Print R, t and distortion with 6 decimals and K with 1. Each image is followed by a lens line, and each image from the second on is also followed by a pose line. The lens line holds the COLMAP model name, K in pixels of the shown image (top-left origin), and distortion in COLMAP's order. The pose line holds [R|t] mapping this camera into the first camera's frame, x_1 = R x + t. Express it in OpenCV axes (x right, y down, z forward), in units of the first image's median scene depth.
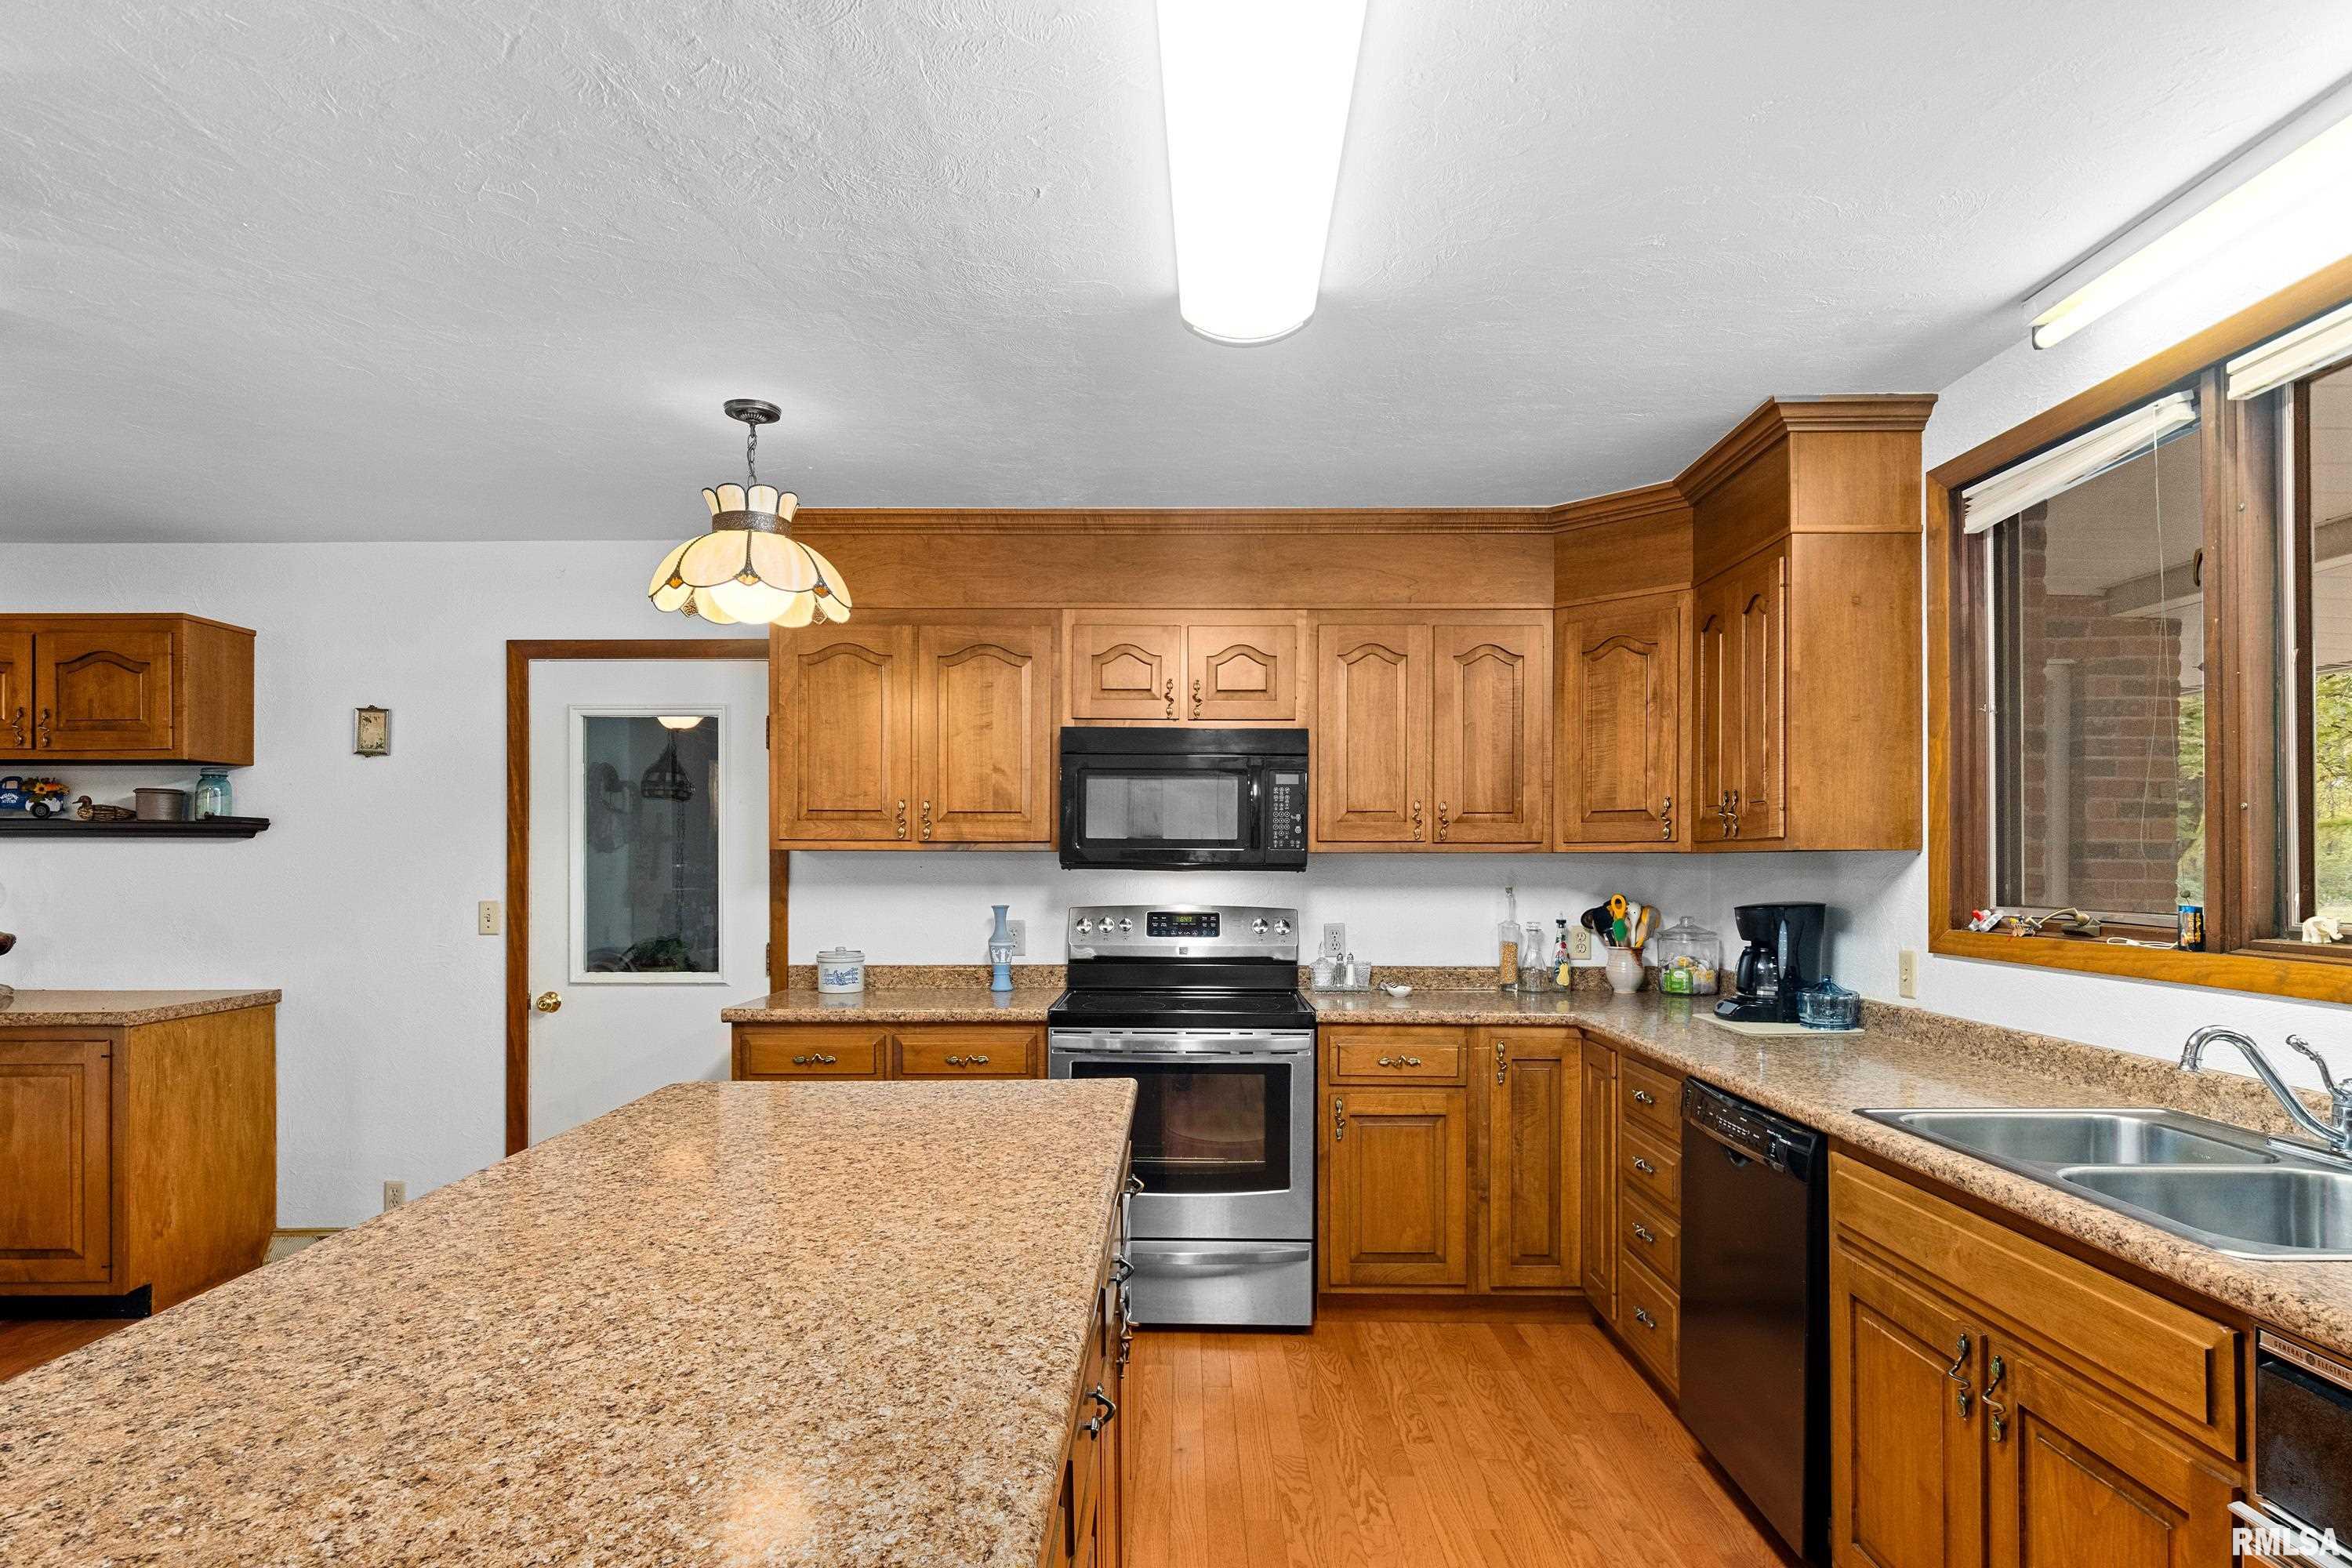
lens RADIAL K [[1255.4, 0, 1159.0], [0, 1255.4, 857.8], [0, 0, 1]] dist [0.006069, 0.000383]
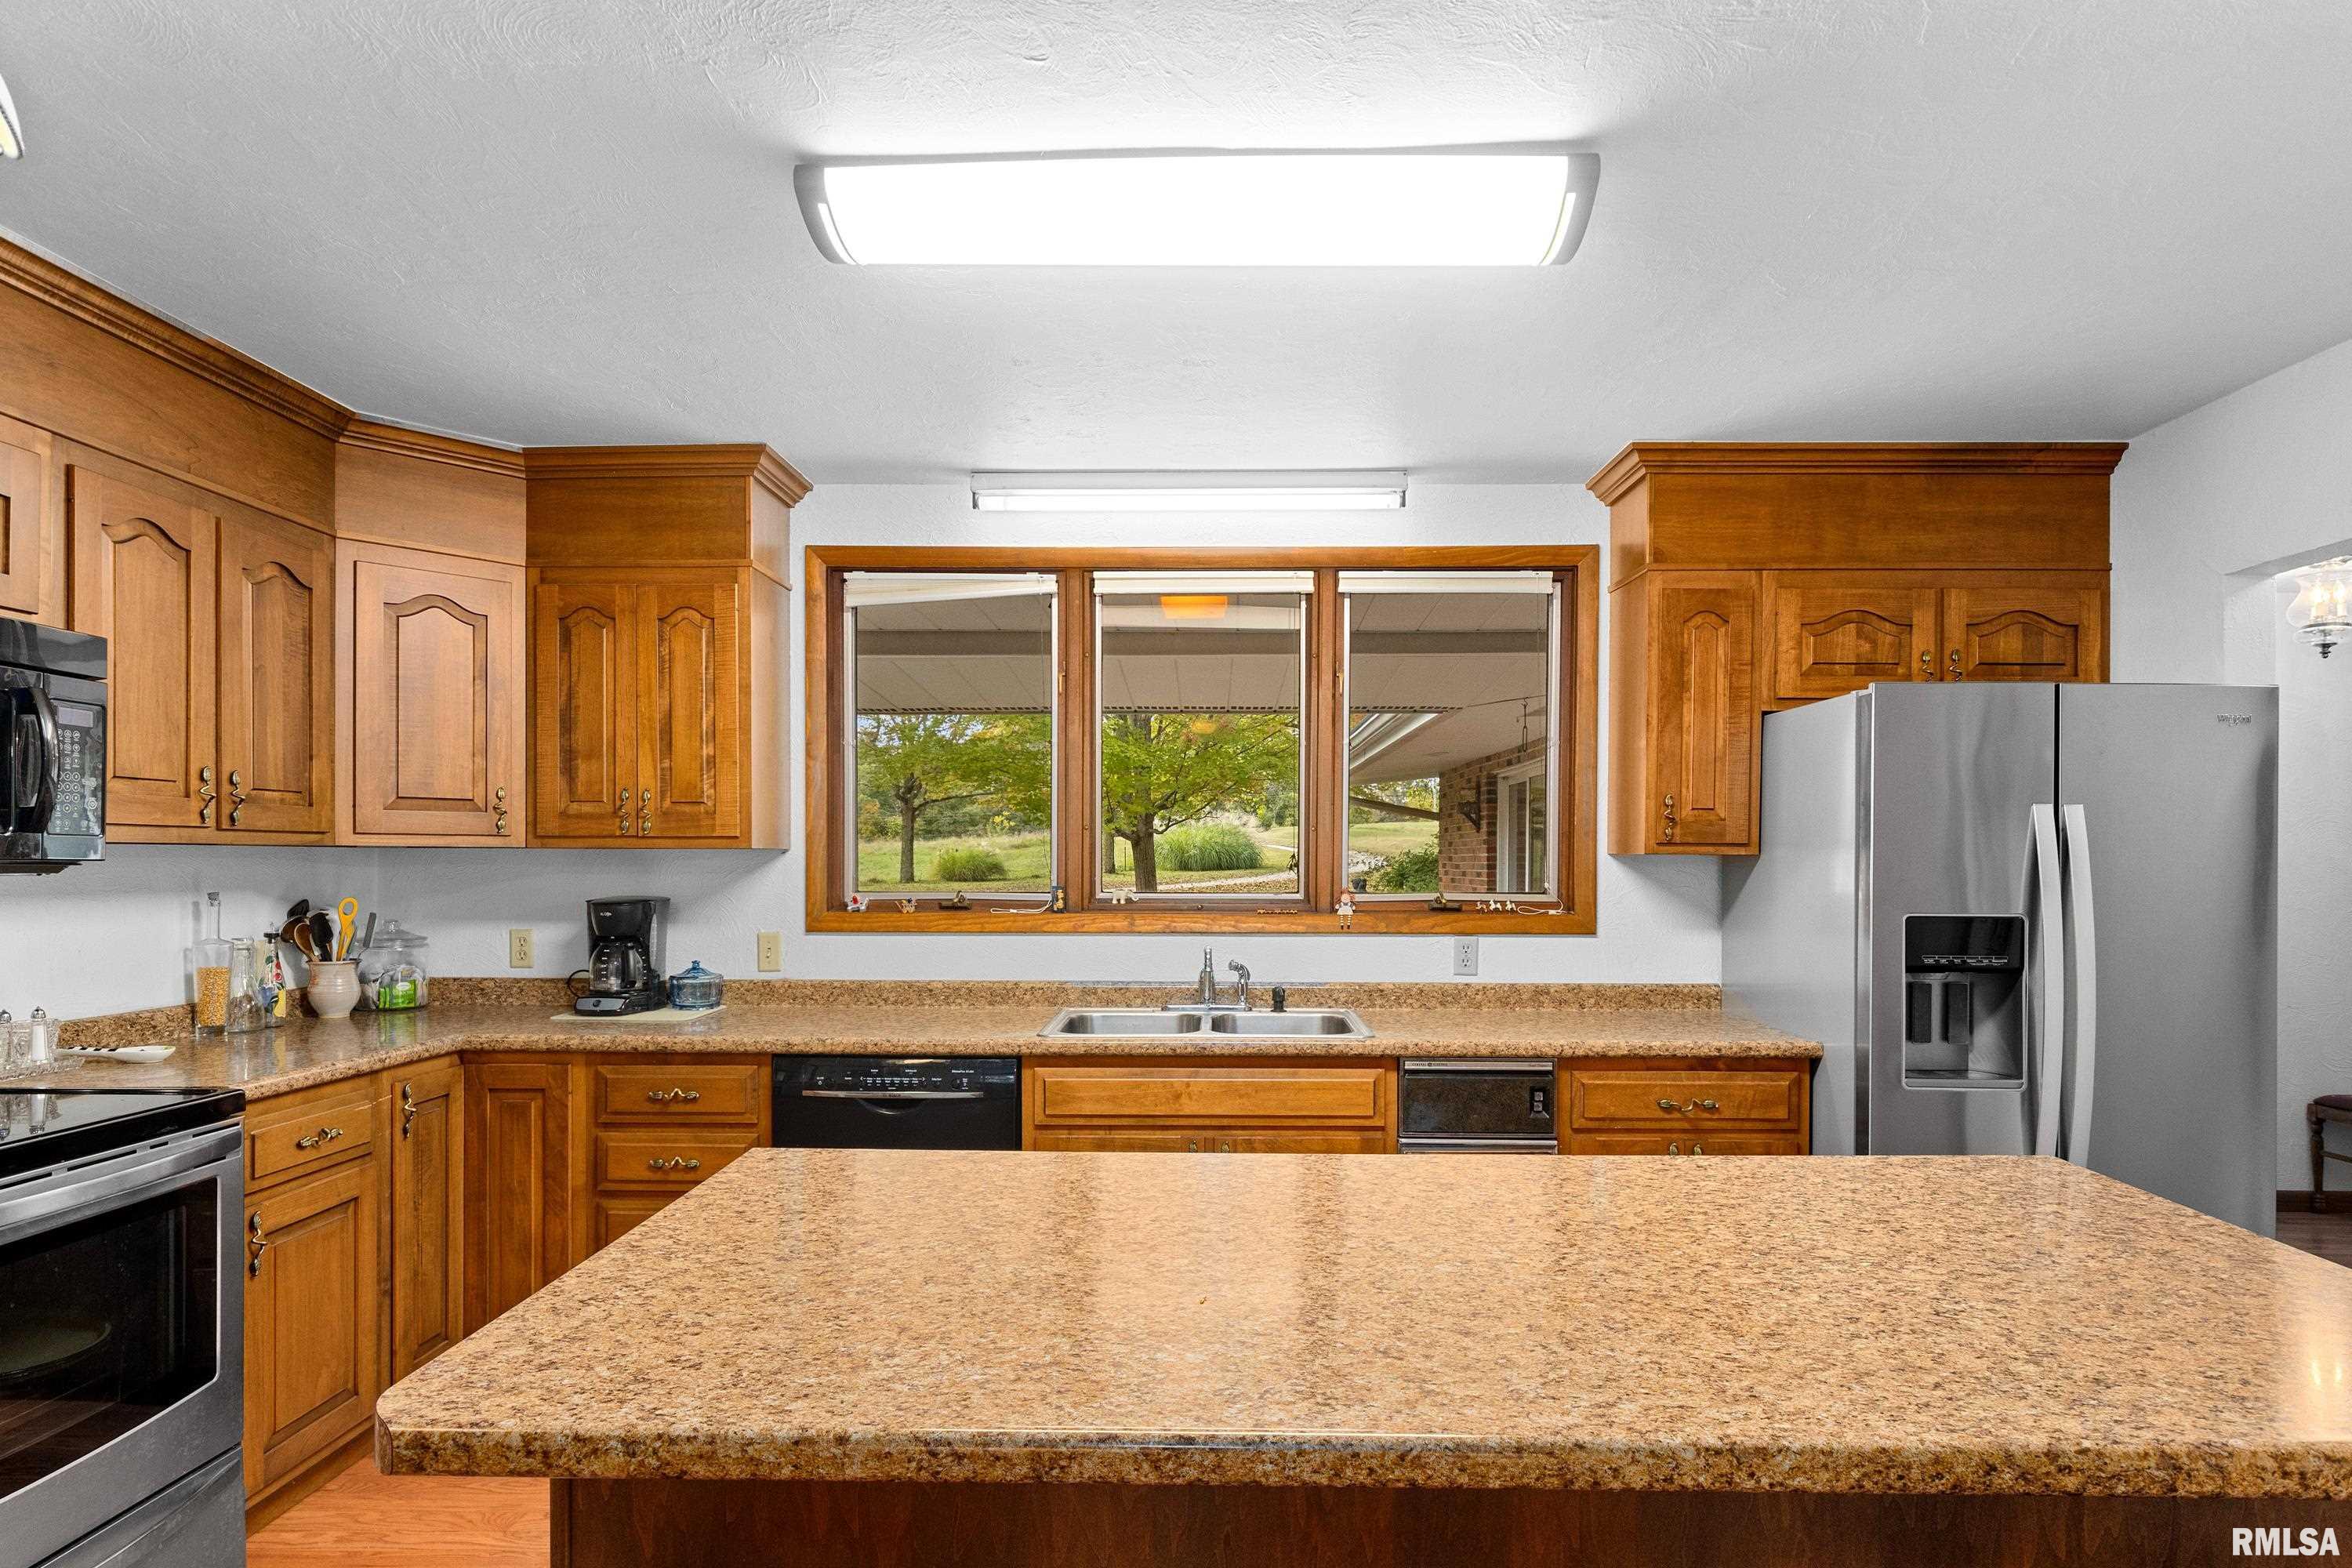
lens RADIAL K [[1294.5, 0, 1177.6], [0, 1294.5, 861.2], [0, 0, 1]] dist [0.002132, -0.001033]
pose [[-0.004067, -0.000198, 0.999992, -1.182113], [-0.005452, 0.999985, 0.000176, 0.005511], [-0.999977, -0.005451, -0.004068, 1.122412]]
